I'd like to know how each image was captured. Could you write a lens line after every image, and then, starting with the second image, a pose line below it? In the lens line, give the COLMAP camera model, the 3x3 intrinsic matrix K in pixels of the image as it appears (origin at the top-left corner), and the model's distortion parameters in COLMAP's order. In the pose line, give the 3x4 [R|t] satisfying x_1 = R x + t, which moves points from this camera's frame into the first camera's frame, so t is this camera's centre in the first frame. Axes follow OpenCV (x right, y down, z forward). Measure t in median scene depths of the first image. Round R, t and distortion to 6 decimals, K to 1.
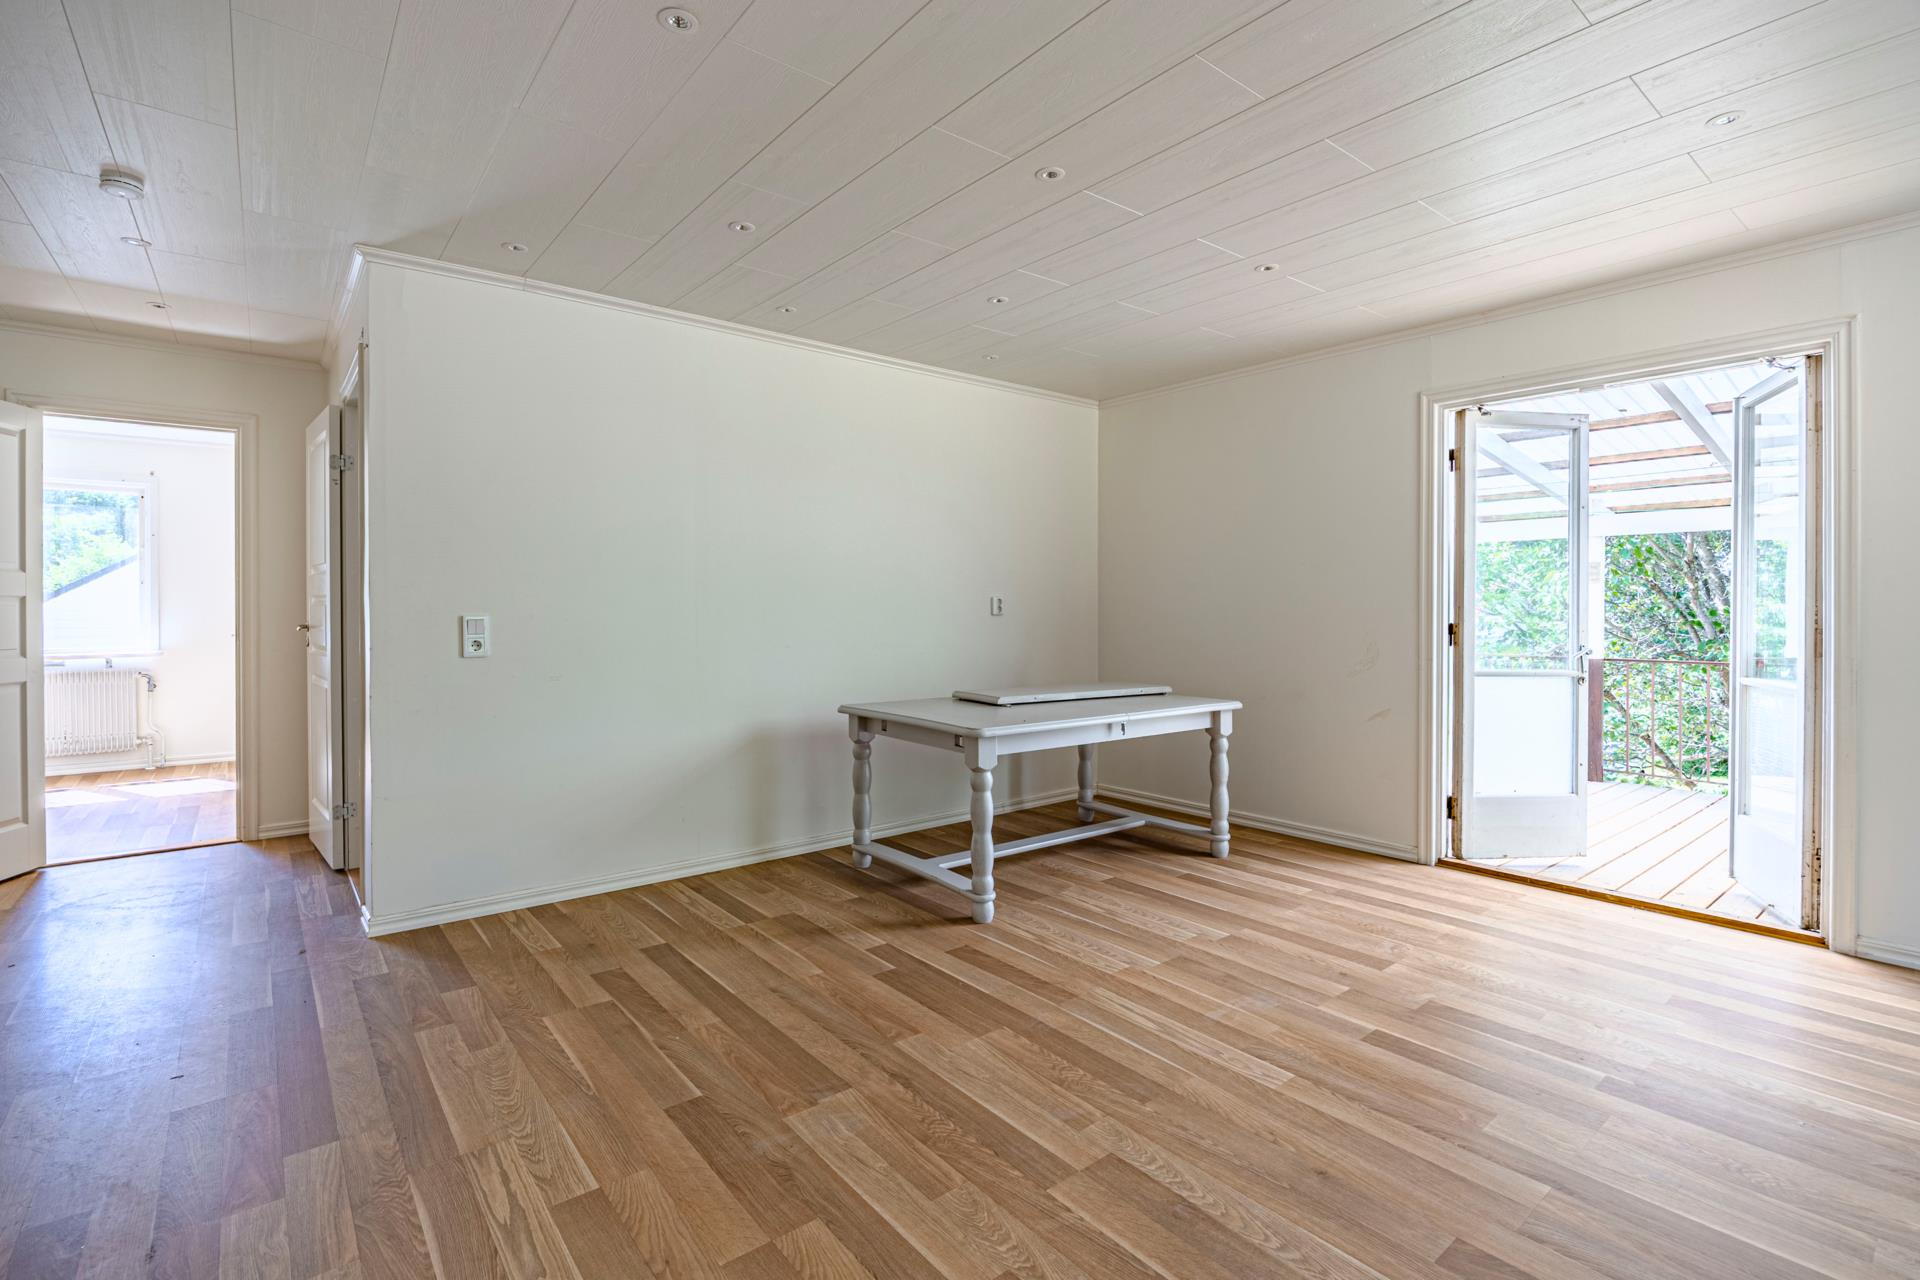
lens RADIAL K [[876.8, 0, 962.6], [0, 876.8, 636.5], [0, 0, 1]] dist [-0.013839, -0.000088]
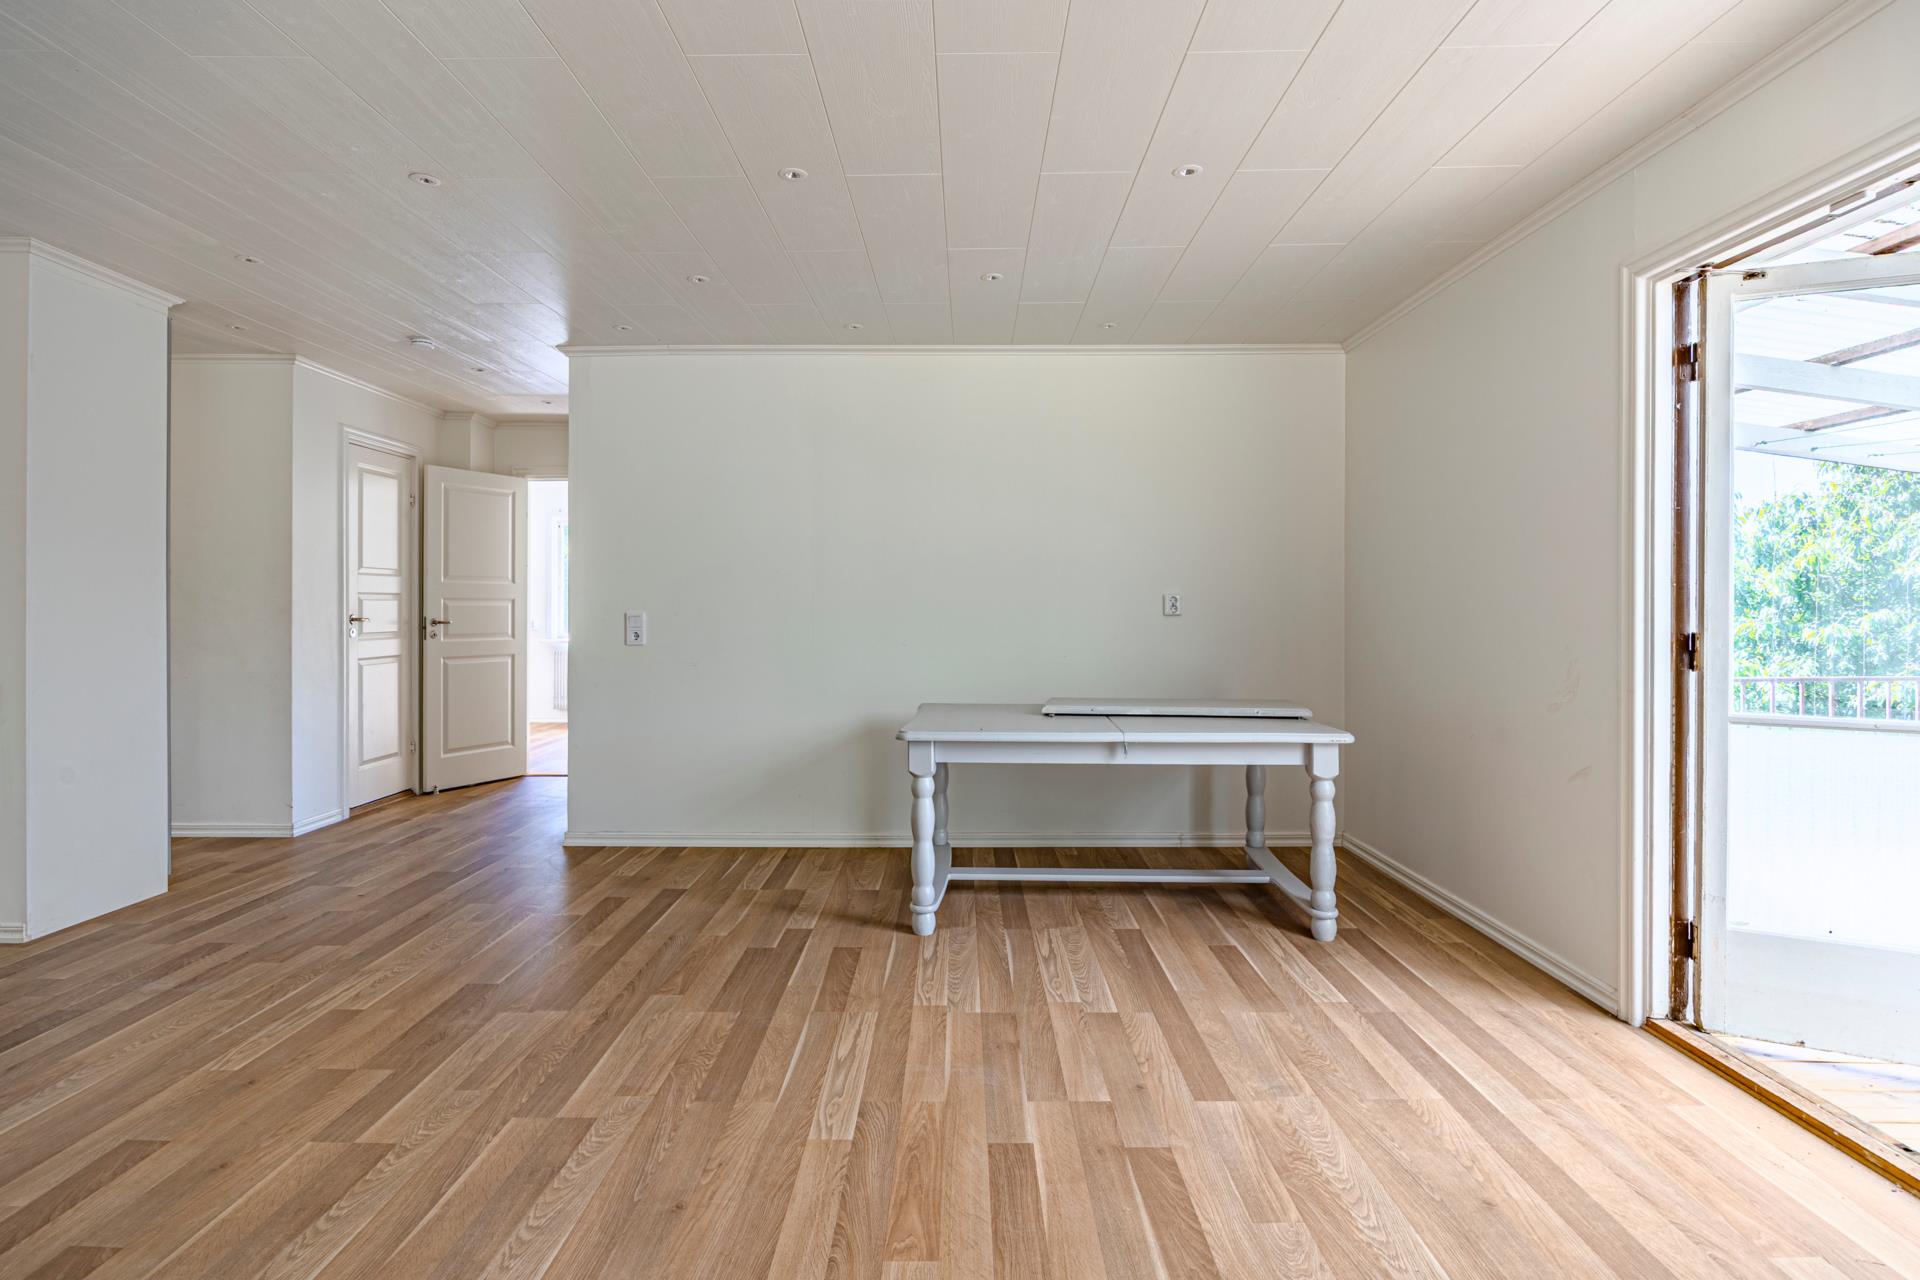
lens RADIAL K [[951.7, 0, 953.6], [0, 951.7, 628.5], [0, 0, 1]] dist [-0.004357, -0.000941]
pose [[0.772421, 0.014374, -0.634949, 0.731908], [-0.020267, 0.999793, -0.002022, -0.007961], [0.634788, 0.014431, 0.772552, 0.218658]]
